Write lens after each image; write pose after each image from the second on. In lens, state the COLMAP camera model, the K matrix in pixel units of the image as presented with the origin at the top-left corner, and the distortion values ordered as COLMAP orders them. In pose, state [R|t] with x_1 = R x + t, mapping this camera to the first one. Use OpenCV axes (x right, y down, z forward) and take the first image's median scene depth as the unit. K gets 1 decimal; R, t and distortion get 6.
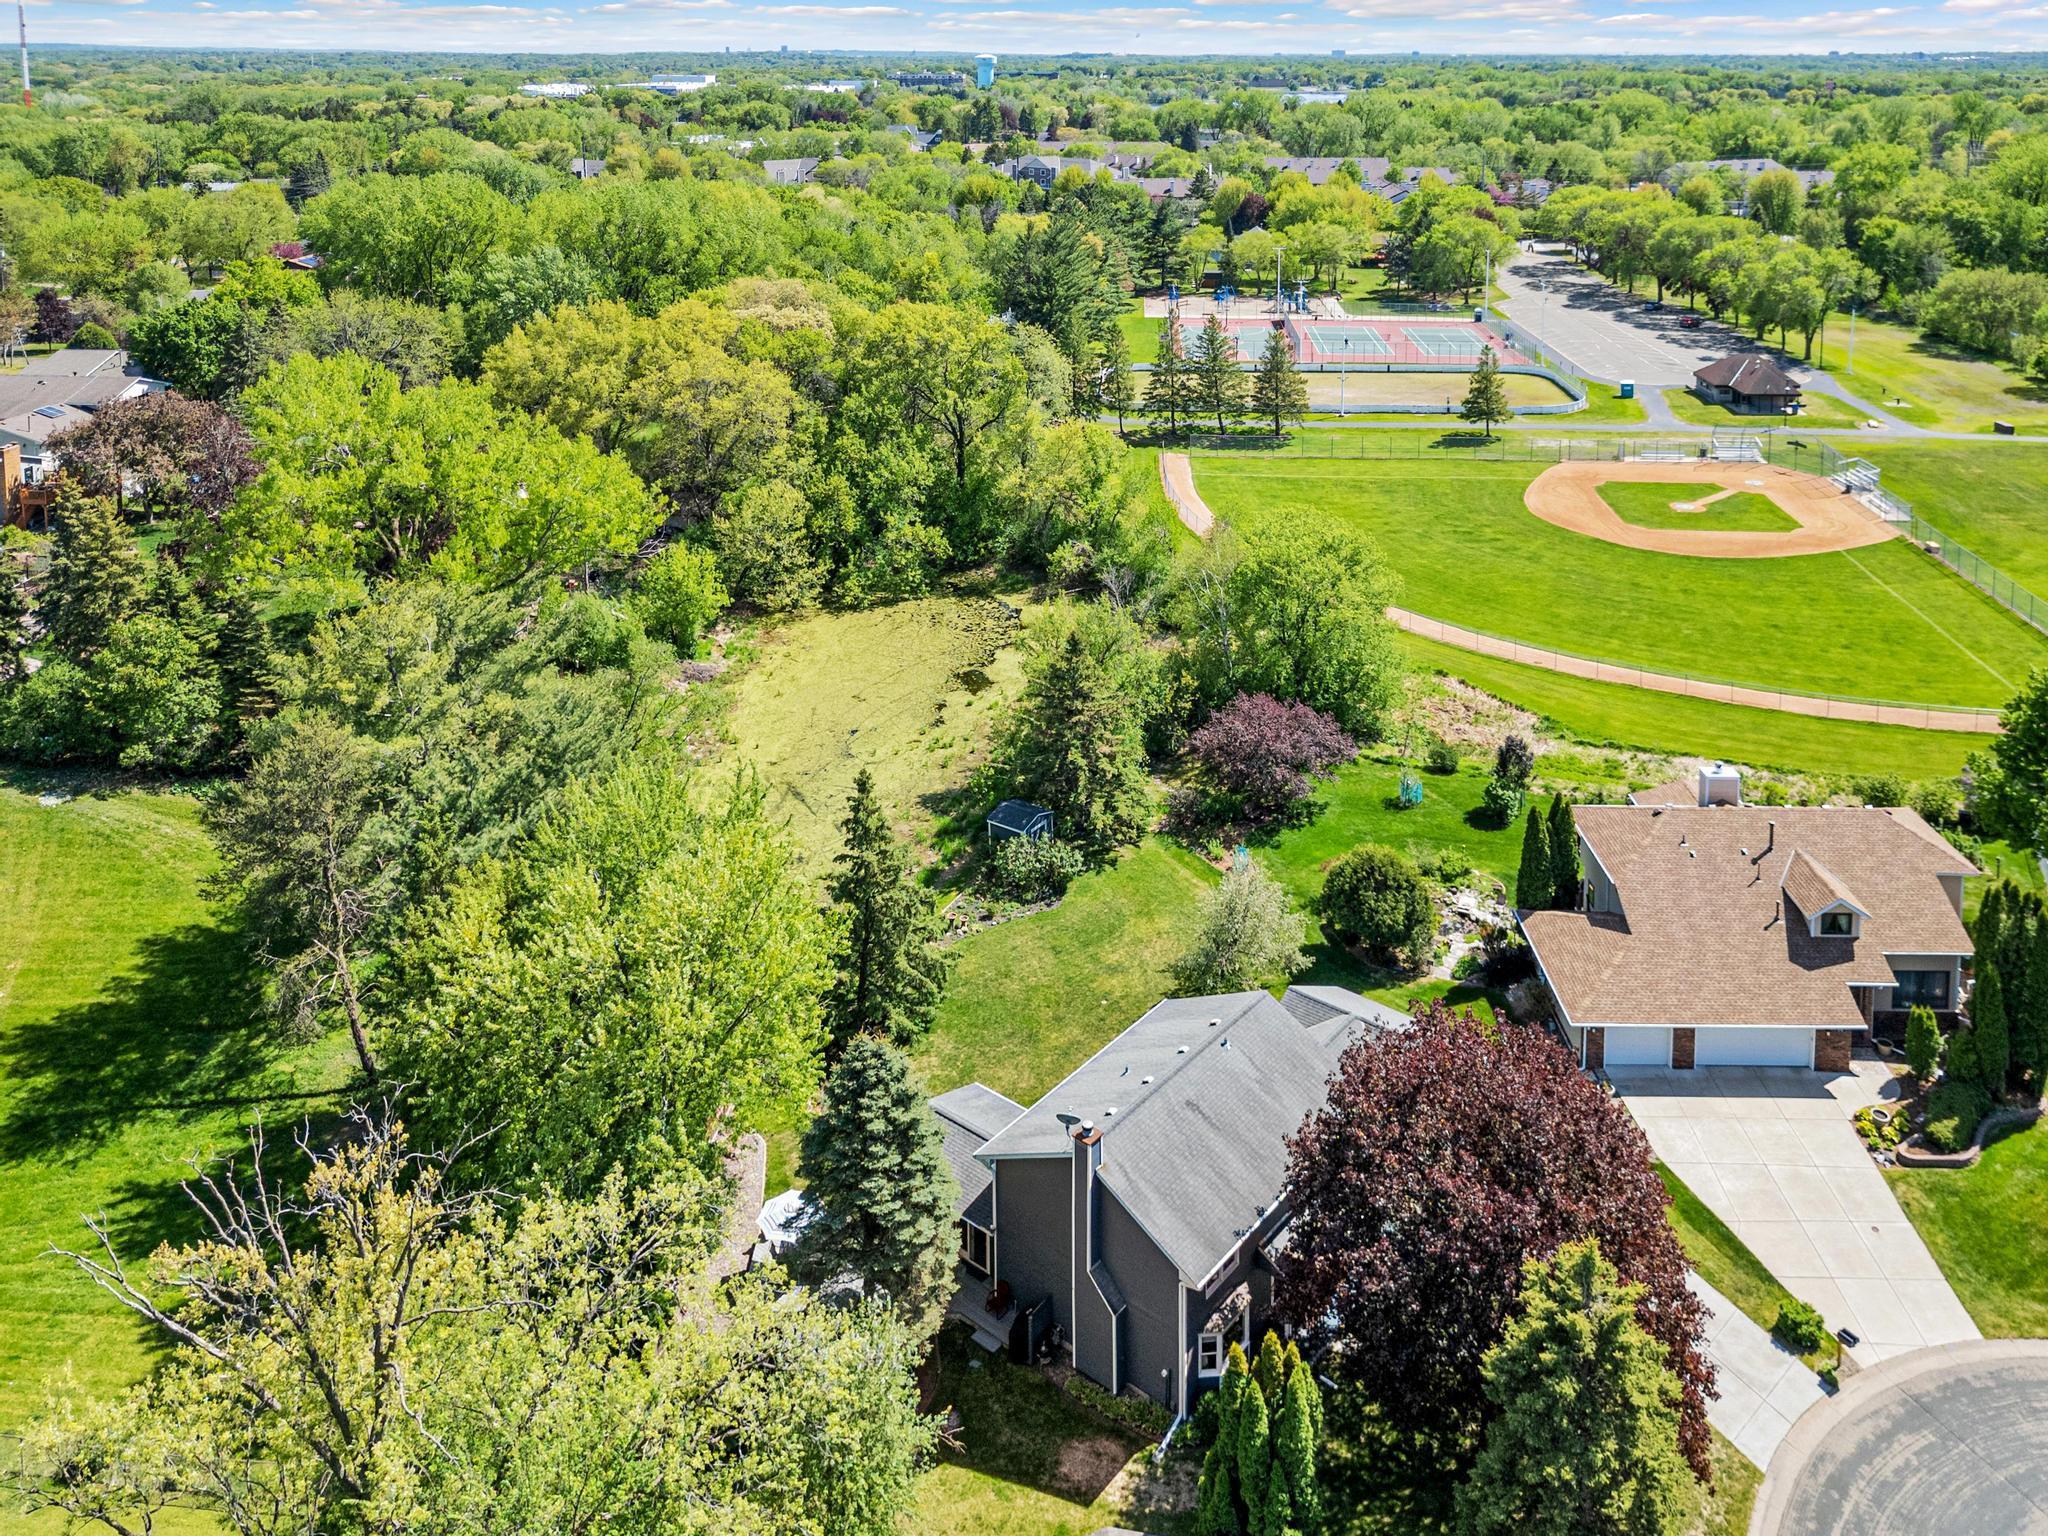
lens RADIAL K [[1424.0, 0, 1024.0], [0, 1424.0, 768.0], [0, 0, 1]] dist [0.070251, 0.000937]
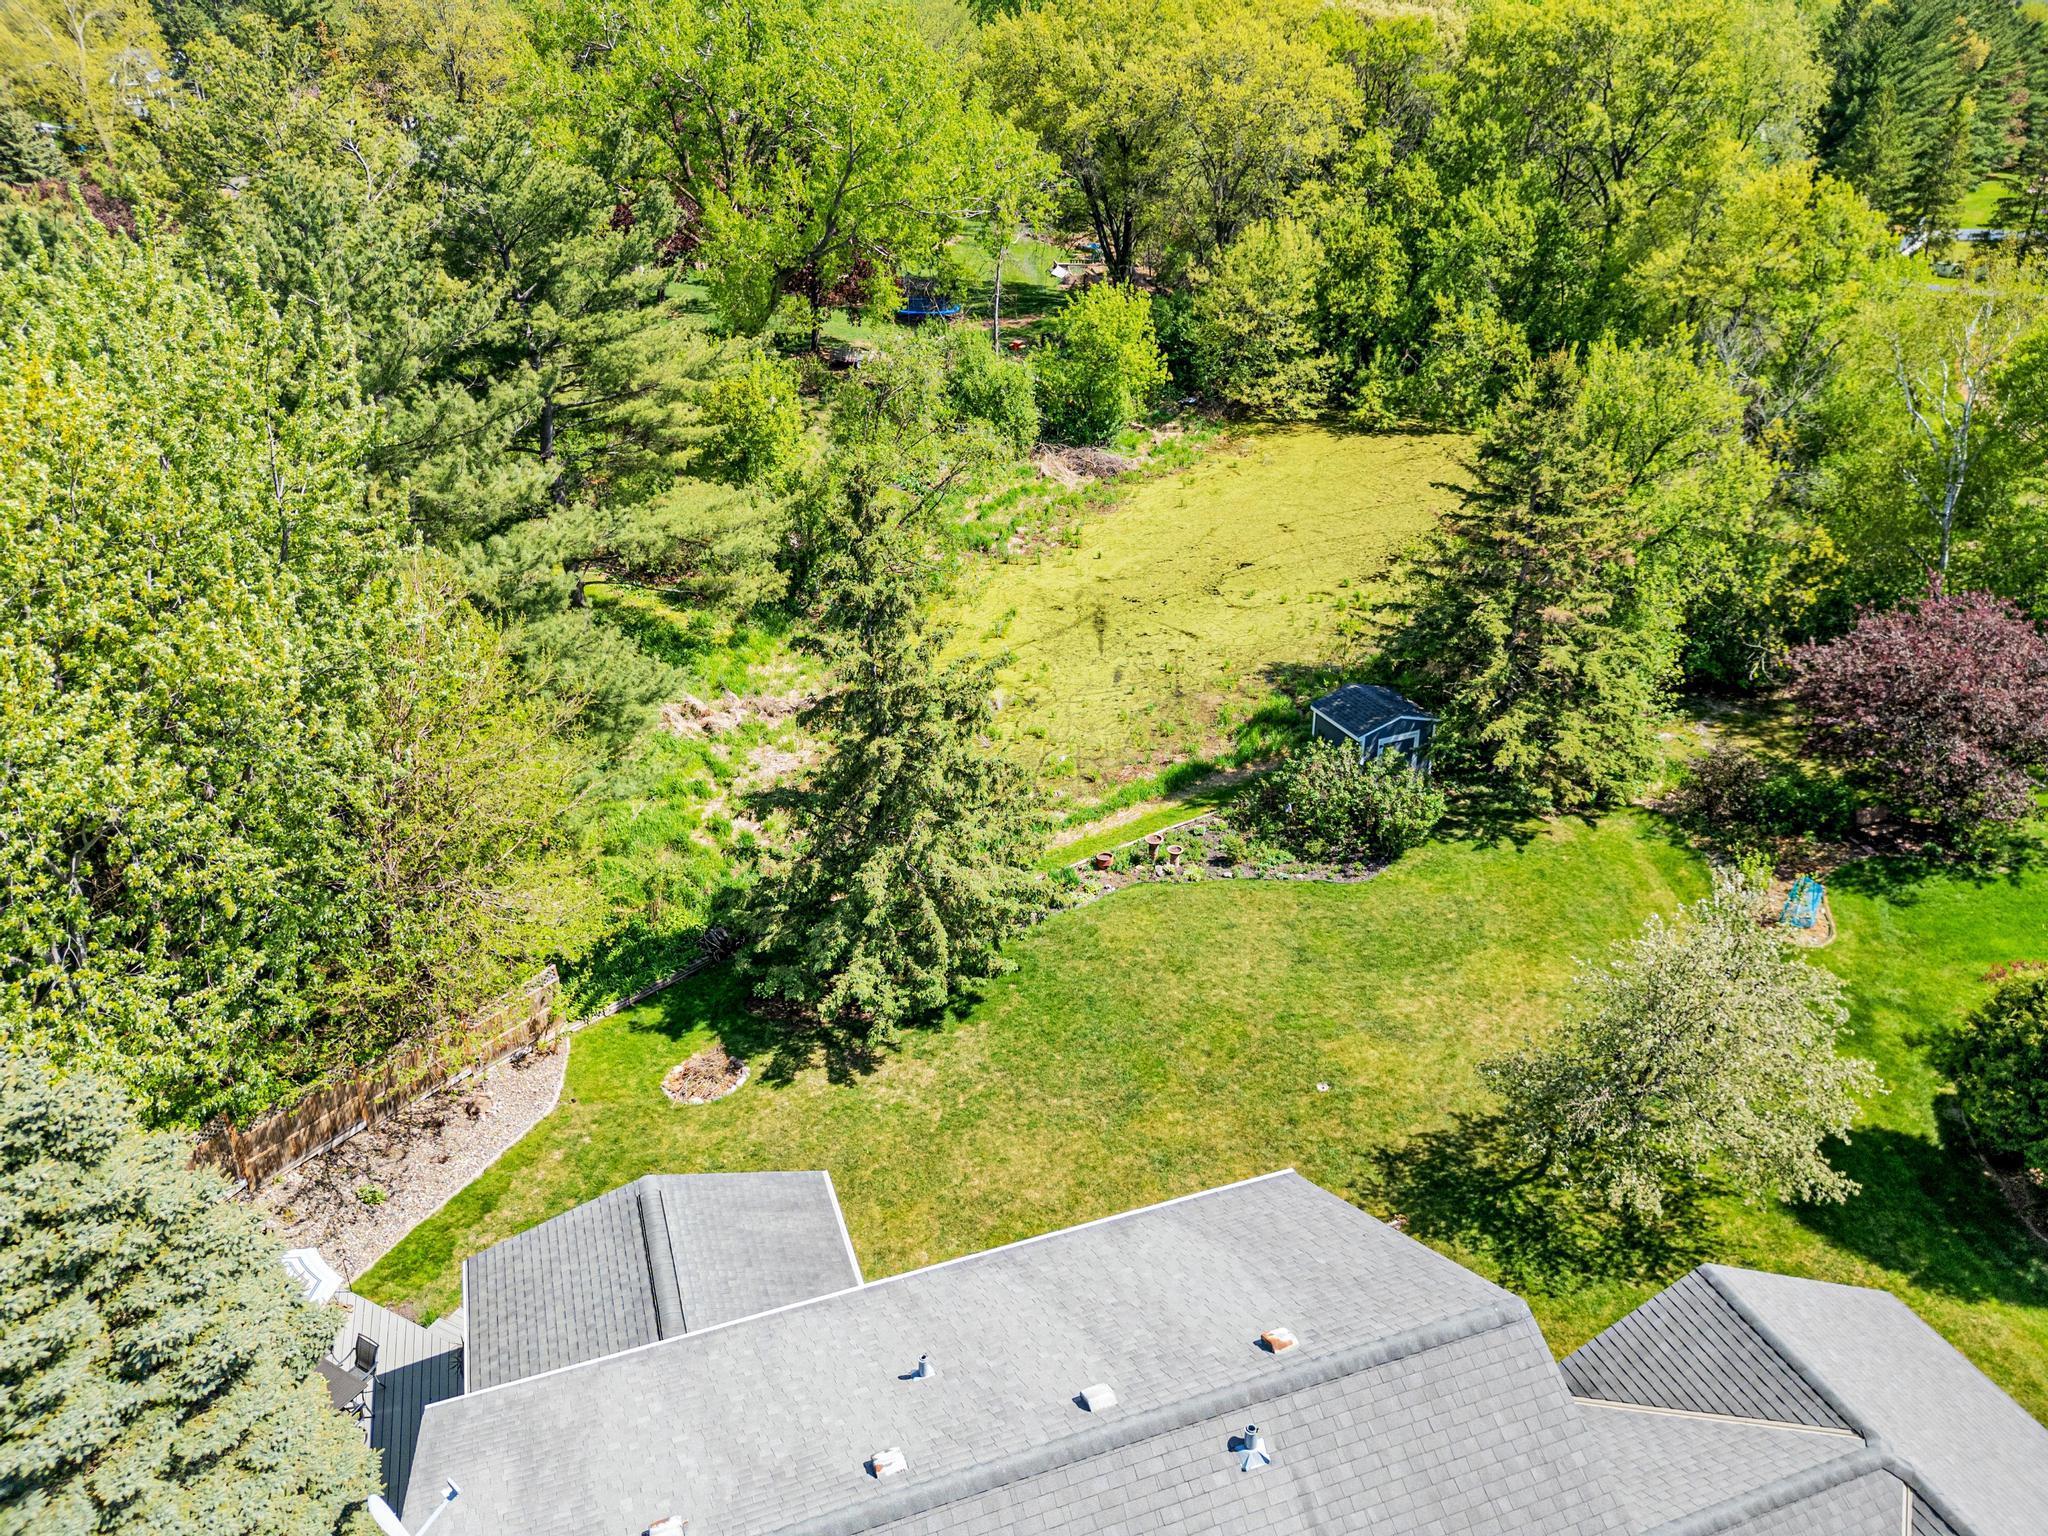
lens RADIAL K [[1424.0, 0, 1024.0], [0, 1424.0, 768.0], [0, 0, 1]] dist [0.070251, 0.000937]
pose [[0.863239, 0.246432, -0.440556, 0.124309], [-0.230830, 0.968855, 0.089649, 0.034632], [0.448927, 0.024305, 0.893238, 0.426417]]
